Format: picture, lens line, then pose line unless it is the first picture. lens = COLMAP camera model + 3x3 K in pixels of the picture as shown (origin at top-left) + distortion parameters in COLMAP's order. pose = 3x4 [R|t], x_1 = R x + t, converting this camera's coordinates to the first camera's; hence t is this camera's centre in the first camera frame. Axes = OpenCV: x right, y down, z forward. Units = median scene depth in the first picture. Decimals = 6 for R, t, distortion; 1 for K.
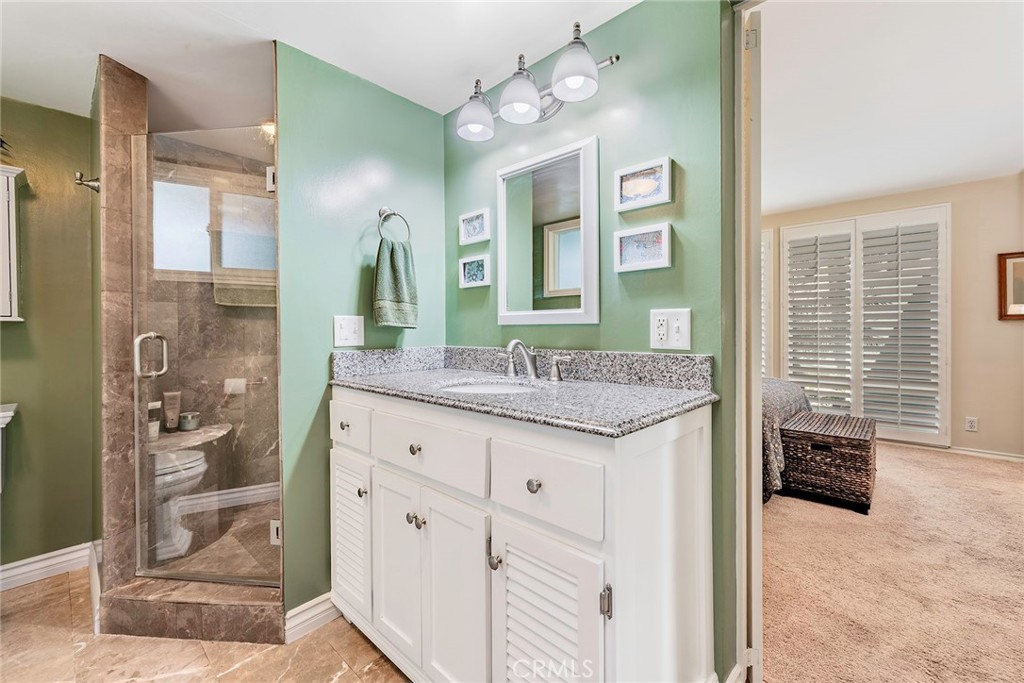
lens RADIAL K [[412.7, 0, 510.8], [0, 412.7, 334.0], [0, 0, 1]] dist [-0.002138, -0.000324]
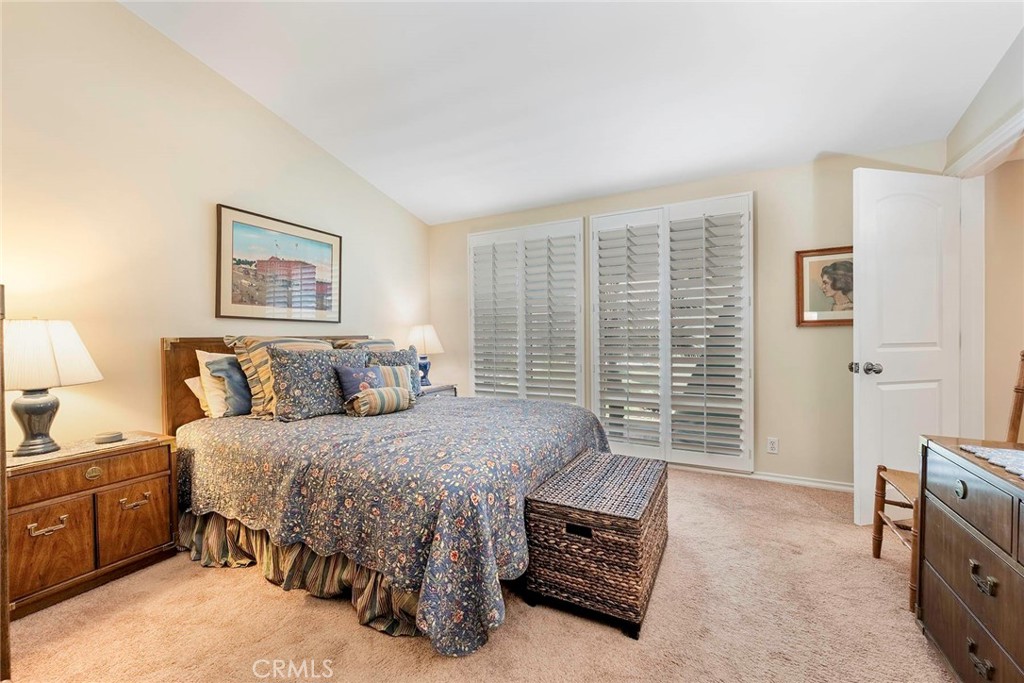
lens RADIAL K [[412.7, 0, 512.3], [0, 412.7, 338.9], [0, 0, 1]] dist [-0.002138, -0.000324]
pose [[0.962383, -0.002915, 0.271682, 0.482881], [0.003018, 0.999995, 0.000040, -0.014022], [-0.271681, 0.000782, 0.962387, 0.422434]]
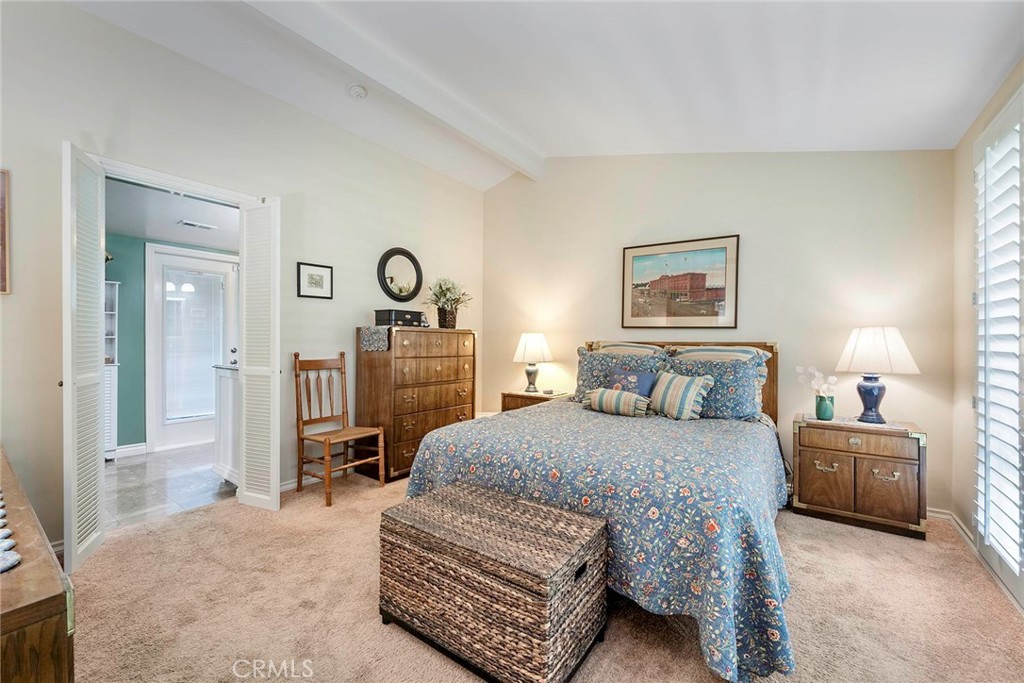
lens RADIAL K [[412.7, 0, 511.8], [0, 412.7, 340.3], [0, 0, 1]] dist [-0.002138, -0.000324]
pose [[0.138991, 0.020340, -0.990085, 1.586697], [-0.001383, 0.999792, 0.020345, -0.058727], [0.990293, -0.001459, 0.138990, 1.084279]]
